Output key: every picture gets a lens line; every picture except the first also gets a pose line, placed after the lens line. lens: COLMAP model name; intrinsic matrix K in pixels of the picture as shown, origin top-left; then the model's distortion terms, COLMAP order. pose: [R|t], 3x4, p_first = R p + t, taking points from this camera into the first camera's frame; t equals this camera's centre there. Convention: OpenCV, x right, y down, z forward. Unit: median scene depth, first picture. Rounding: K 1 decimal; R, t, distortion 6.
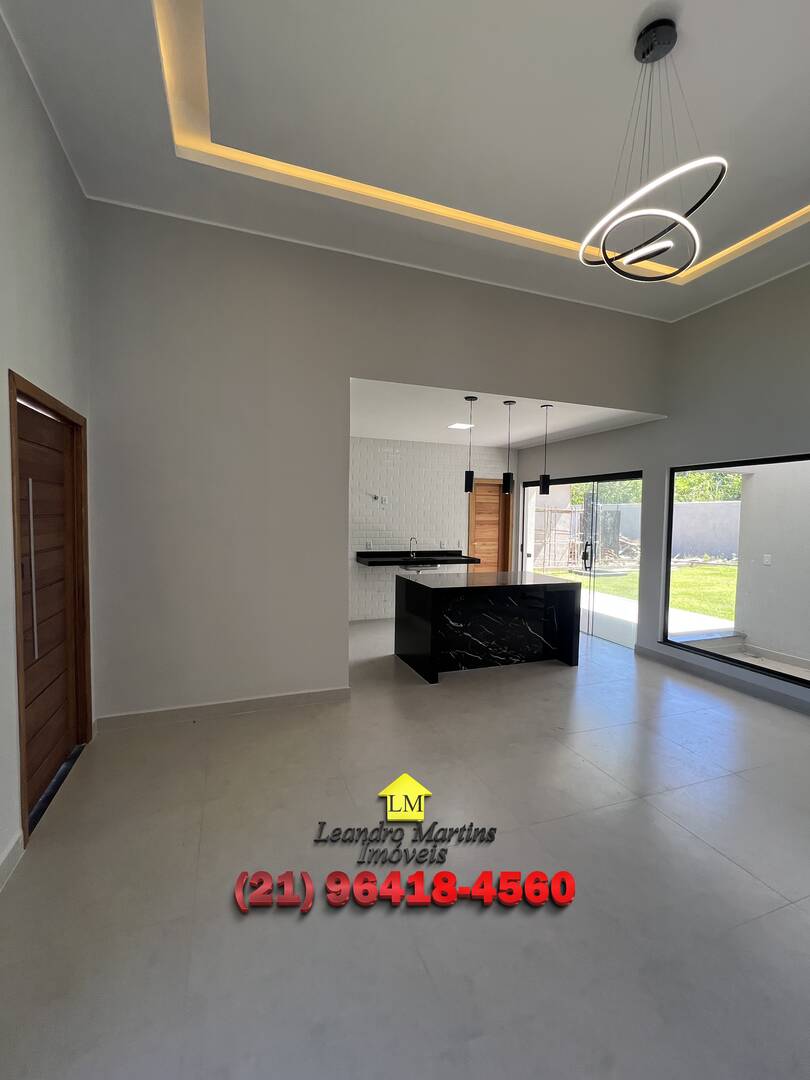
lens RADIAL K [[467.8, 0, 403.1], [0, 467.8, 538.1], [0, 0, 1]] dist [-0.001537, -0.000072]
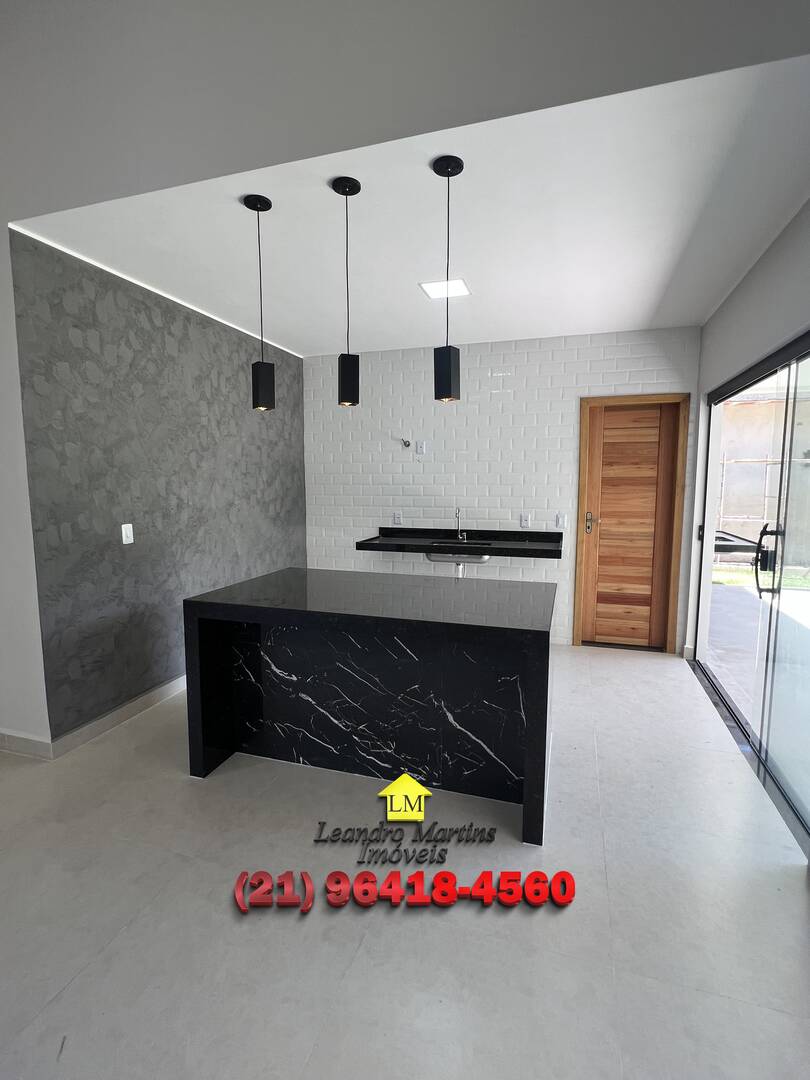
lens RADIAL K [[522.8, 0, 406.9], [0, 522.8, 540.2], [0, 0, 1]] dist [-0.003885, -0.000061]
pose [[0.786991, 0.052469, -0.614730, 0.390035], [-0.016513, 0.997812, 0.064026, -0.000923], [0.616744, -0.040236, 0.786135, 0.440446]]
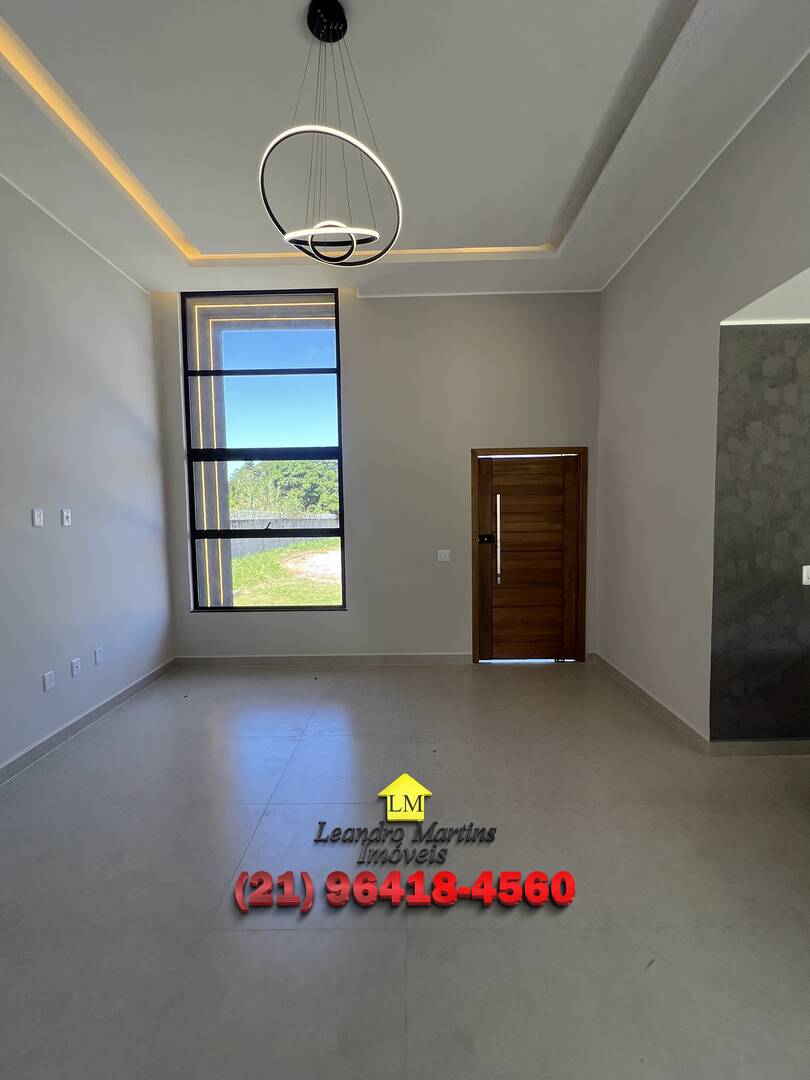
lens RADIAL K [[470.7, 0, 408.1], [0, 470.7, 539.0], [0, 0, 1]] dist [-0.000058, 0.000215]
pose [[-0.356347, 0.052022, -0.932904, 0.431422], [-0.034842, 0.997015, 0.068905, -0.021999], [0.933704, 0.057059, -0.353470, 0.464047]]
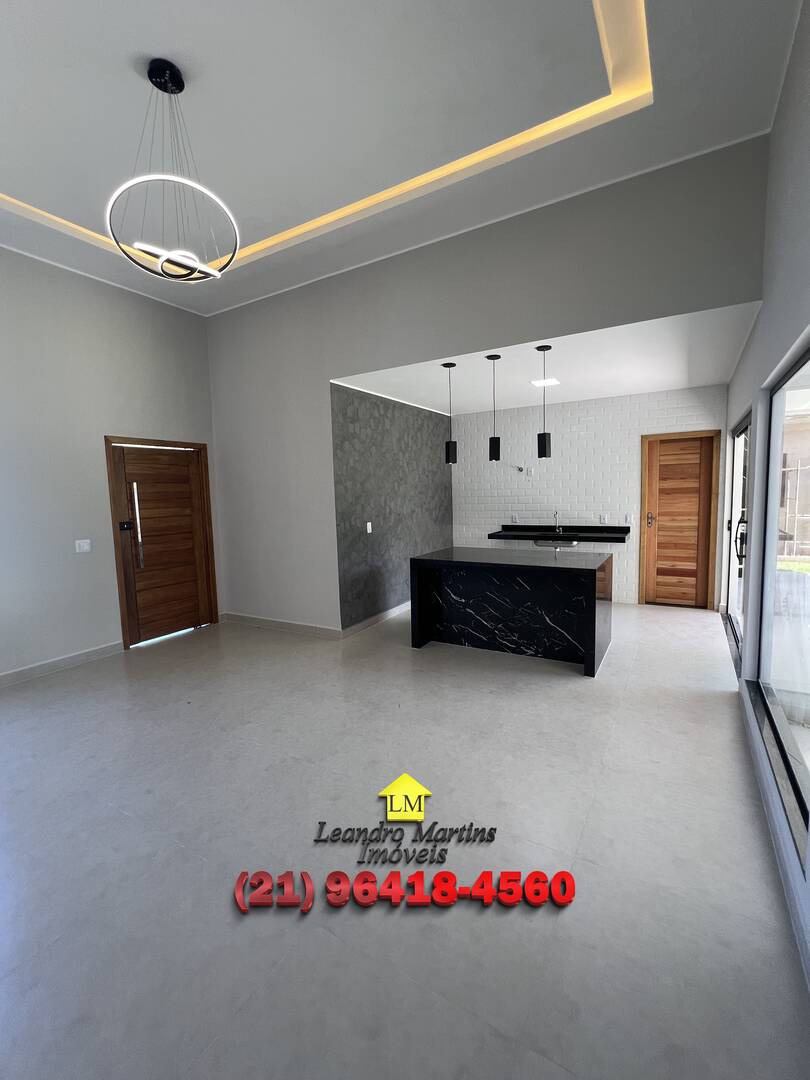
lens RADIAL K [[470.7, 0, 408.1], [0, 470.7, 539.0], [0, 0, 1]] dist [-0.000058, 0.000215]
pose [[0.630198, 0.044470, -0.775160, 0.560299], [0.000001, 0.998358, 0.057275, 0.001260], [0.776434, -0.036095, 0.629164, 0.206242]]
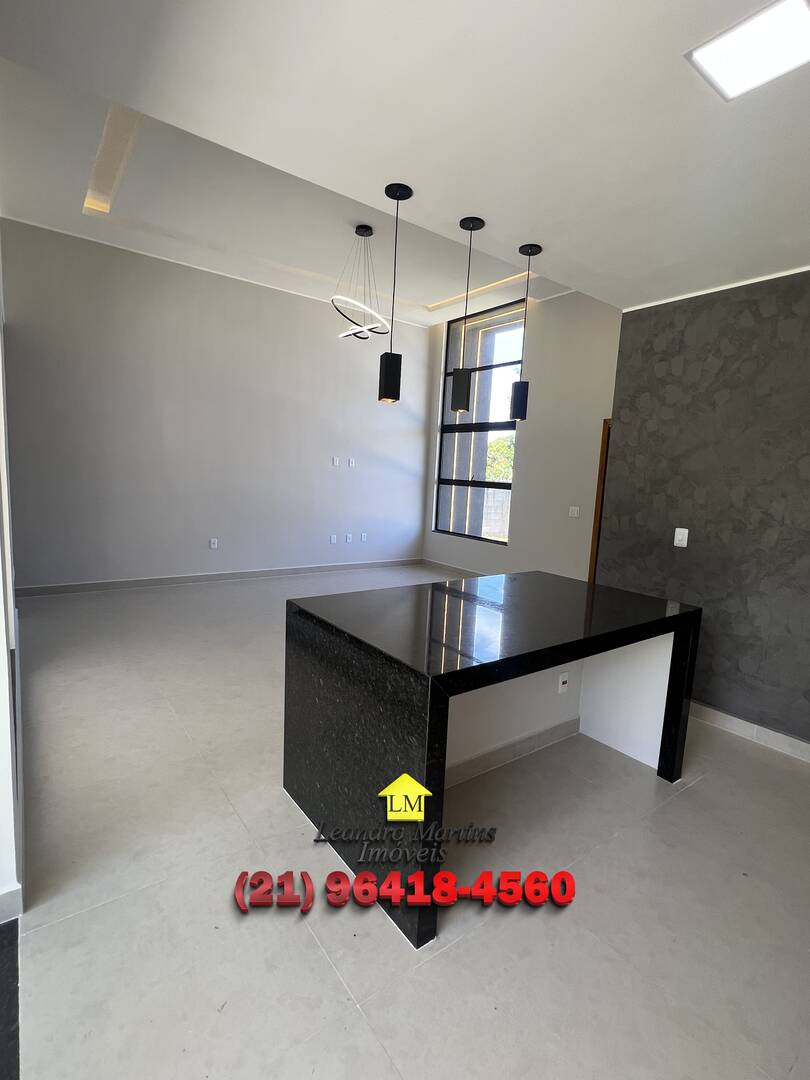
lens RADIAL K [[522.8, 0, 406.9], [0, 522.8, 540.2], [0, 0, 1]] dist [-0.003885, -0.000061]
pose [[-0.957453, -0.027527, -0.287273, 0.298339], [-0.079445, 0.982120, 0.170673, -0.034433], [0.277438, 0.186234, -0.942521, 1.055146]]
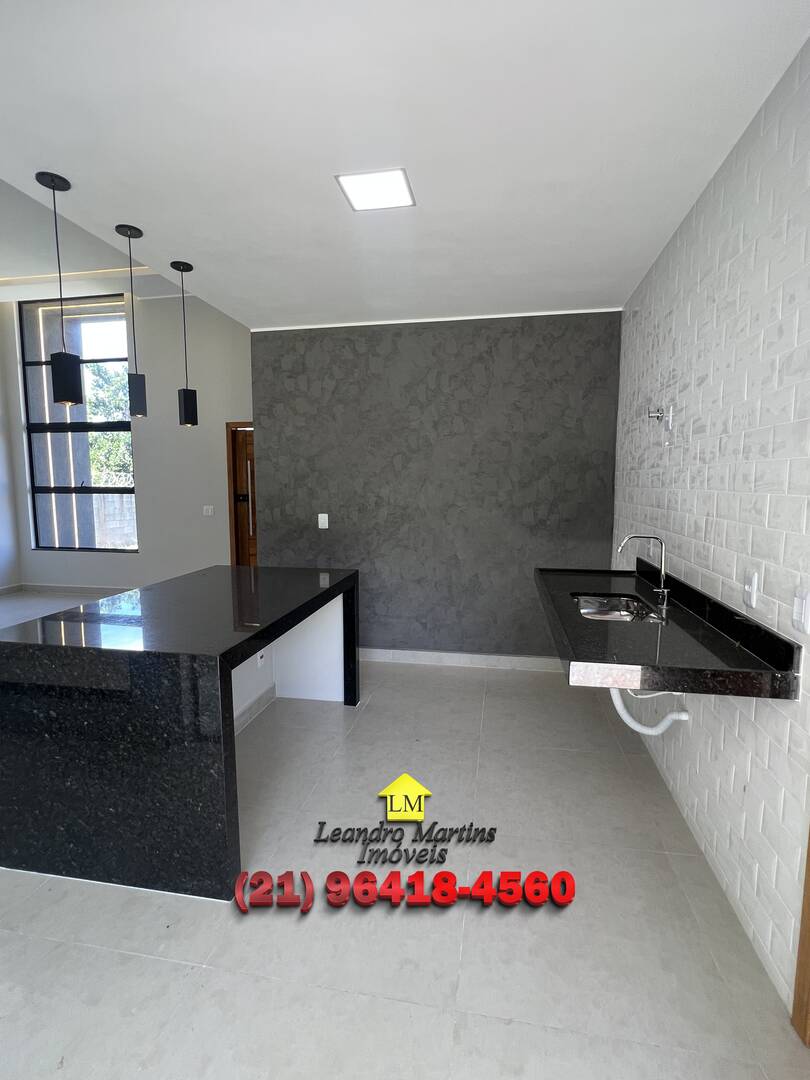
lens RADIAL K [[522.8, 0, 406.9], [0, 522.8, 540.2], [0, 0, 1]] dist [-0.003885, -0.000061]
pose [[-0.511821, 0.079989, -0.855360, 0.389910], [-0.049610, 0.991242, 0.122382, -0.031477], [0.857659, 0.105072, -0.503370, 1.059754]]
